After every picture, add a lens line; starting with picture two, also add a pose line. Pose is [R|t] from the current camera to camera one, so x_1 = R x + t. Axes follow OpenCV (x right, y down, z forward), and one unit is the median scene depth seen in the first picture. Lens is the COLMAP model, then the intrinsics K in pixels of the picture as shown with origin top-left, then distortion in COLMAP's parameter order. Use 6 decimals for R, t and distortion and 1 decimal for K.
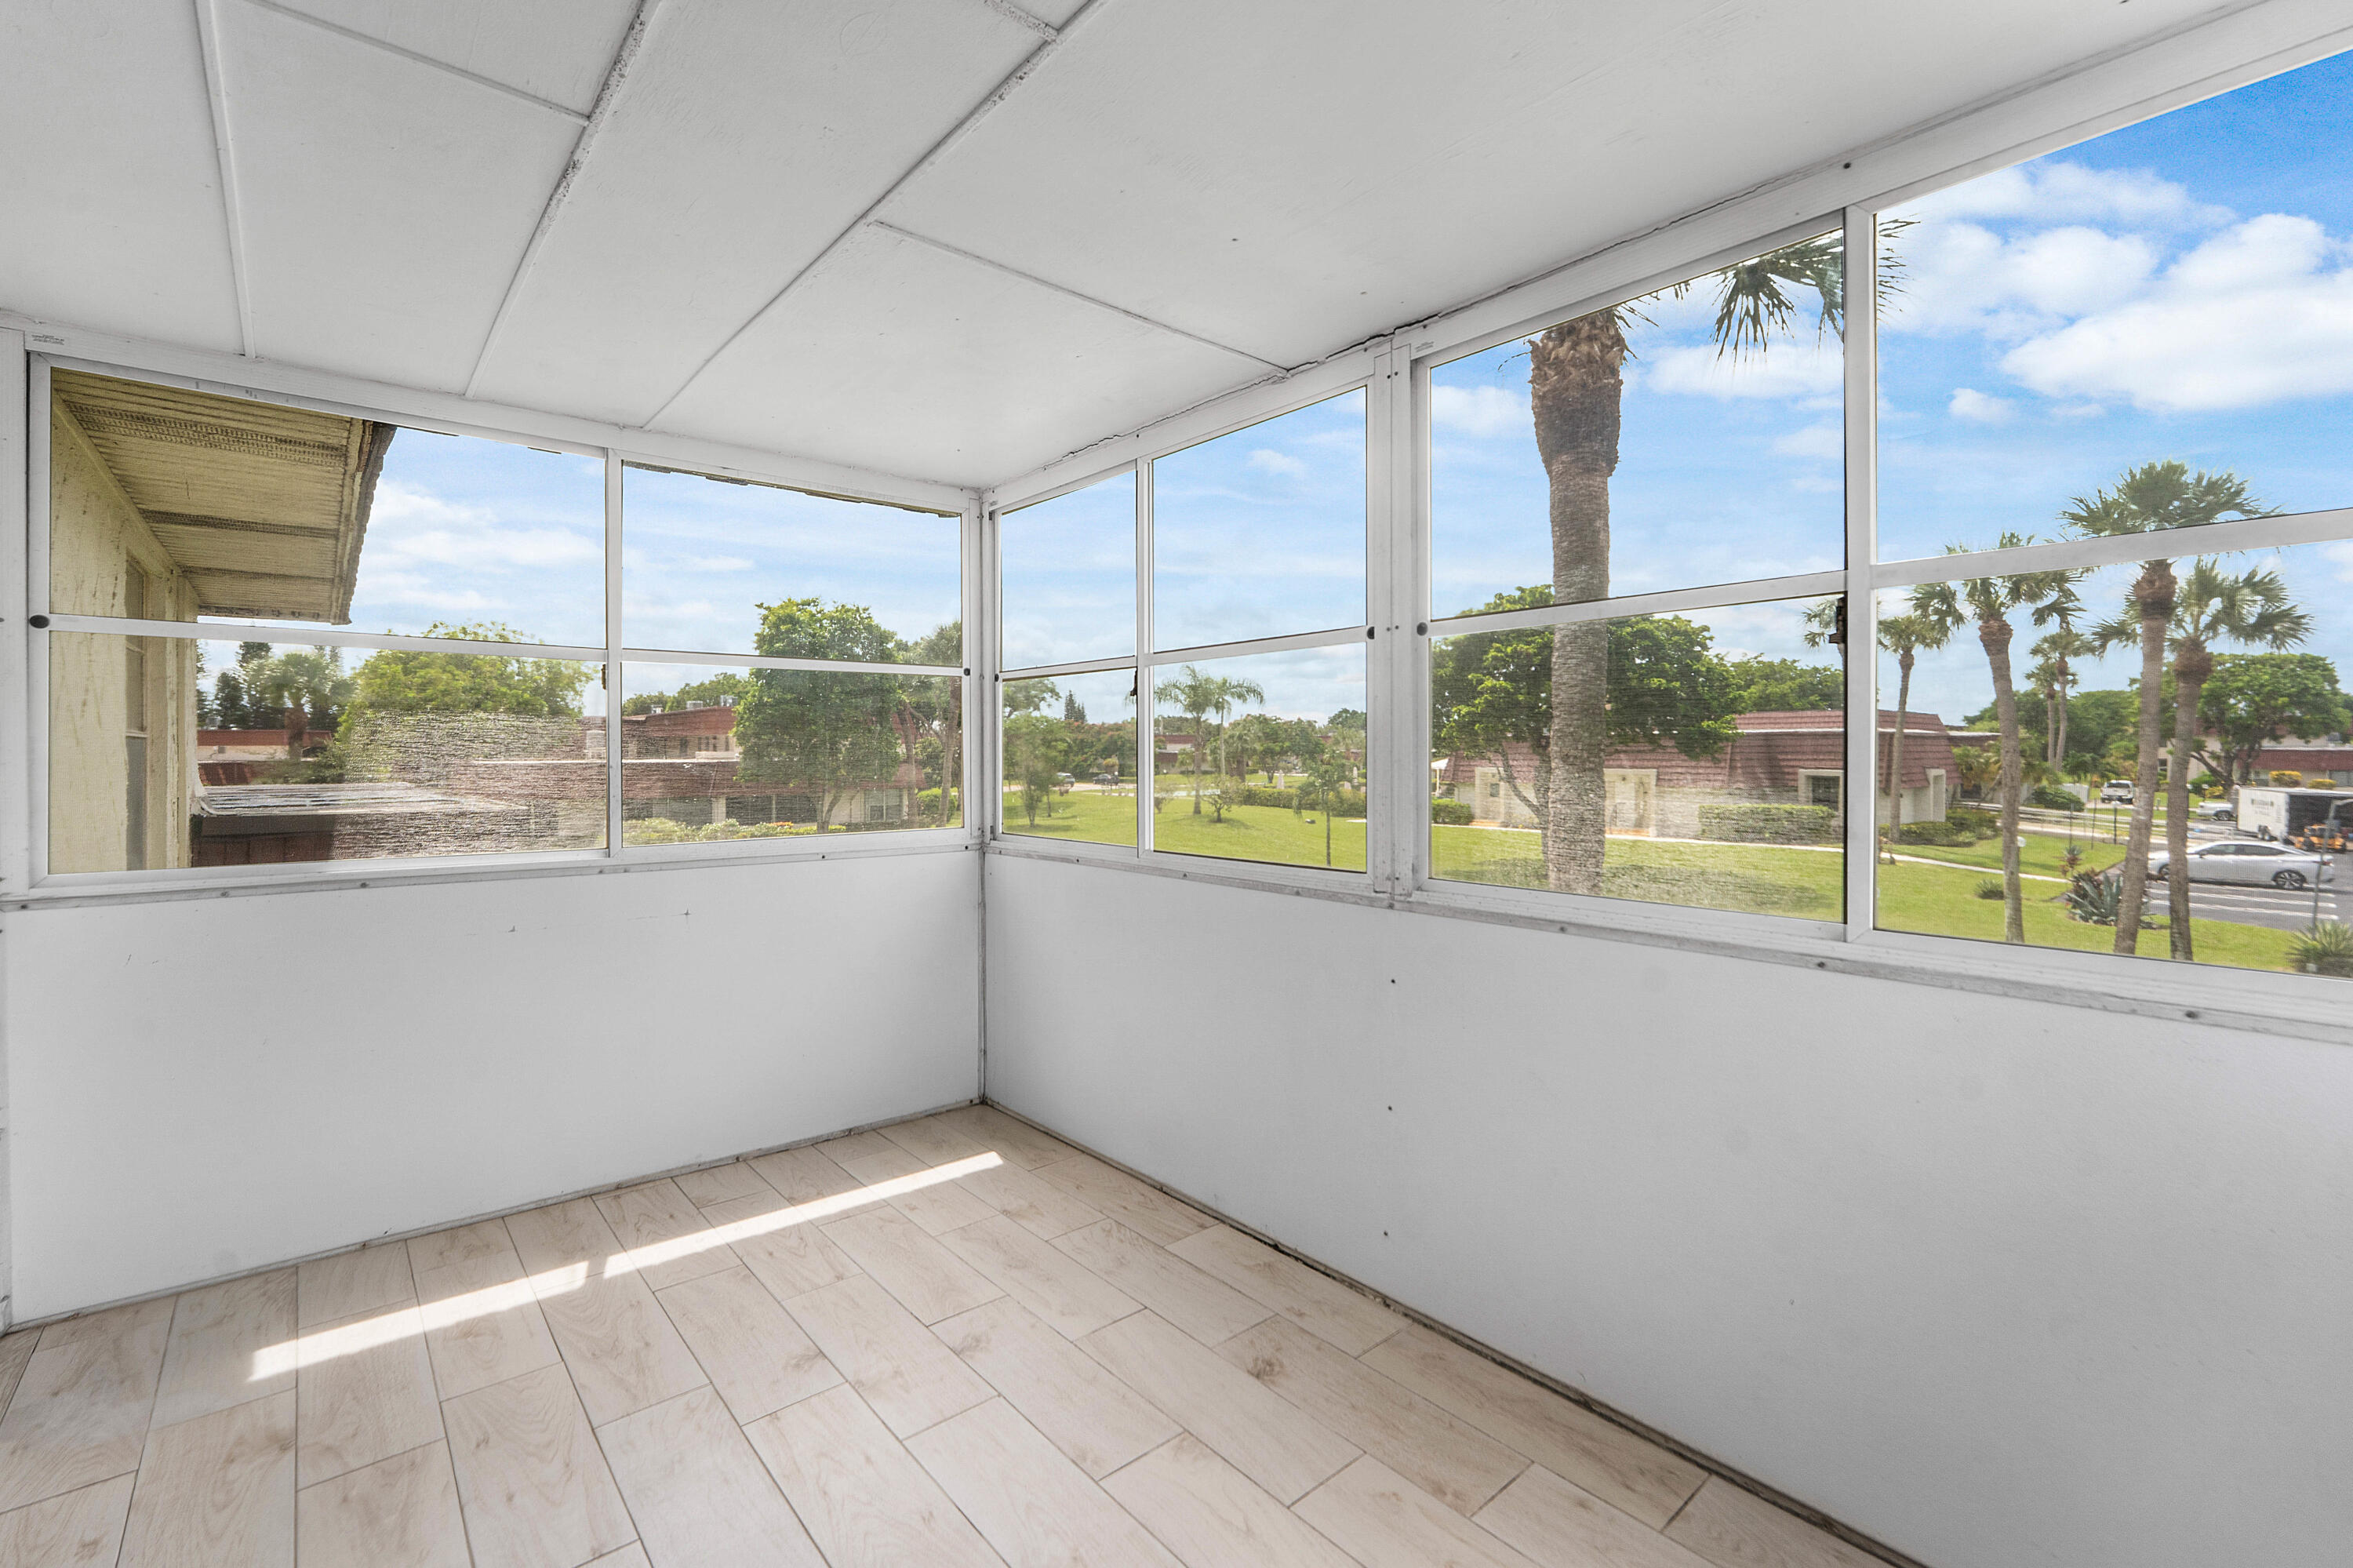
lens RADIAL K [[1014.5, 0, 1137.2], [0, 1014.5, 750.5], [0, 0, 1]] dist [0.000012, -0.000044]
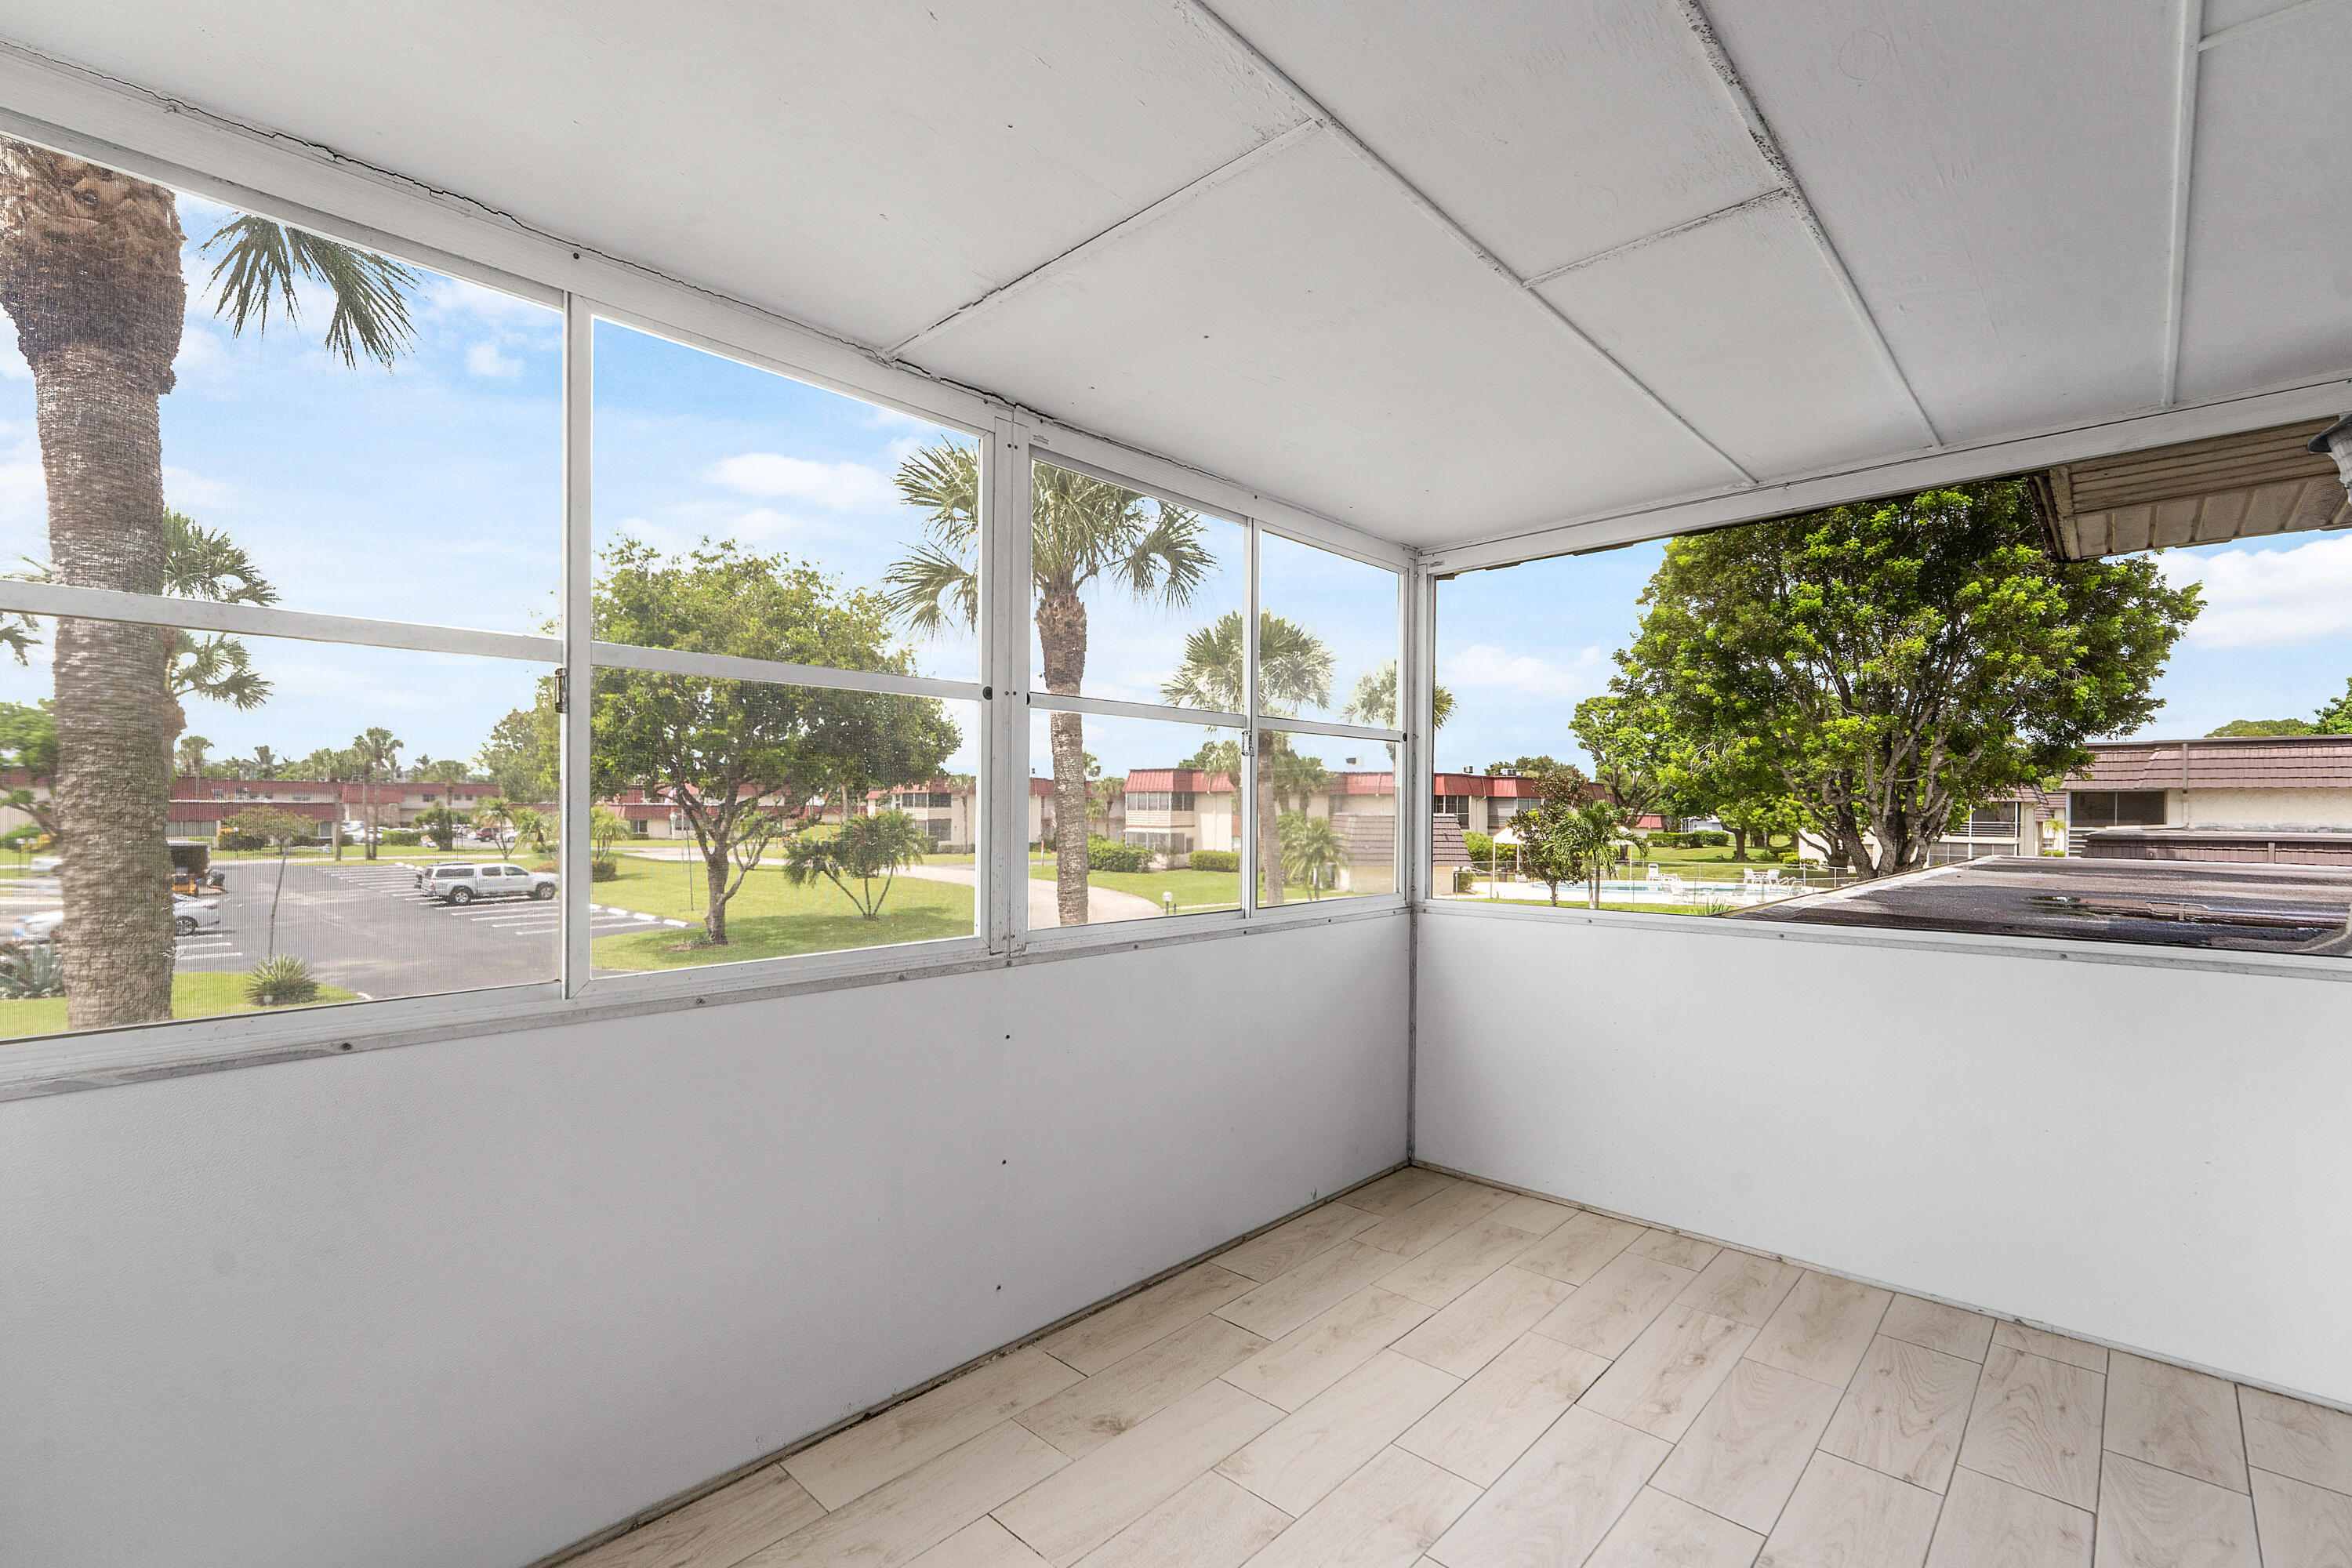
lens RADIAL K [[1021.3, 0, 1232.6], [0, 1021.3, 817.6], [0, 0, 1]] dist [-0.002655, -0.000479]
pose [[-0.150849, -0.006913, 0.988533, -0.813014], [-0.007891, 0.999952, 0.005788, -0.002469], [-0.988525, -0.006927, -0.150897, 0.943414]]
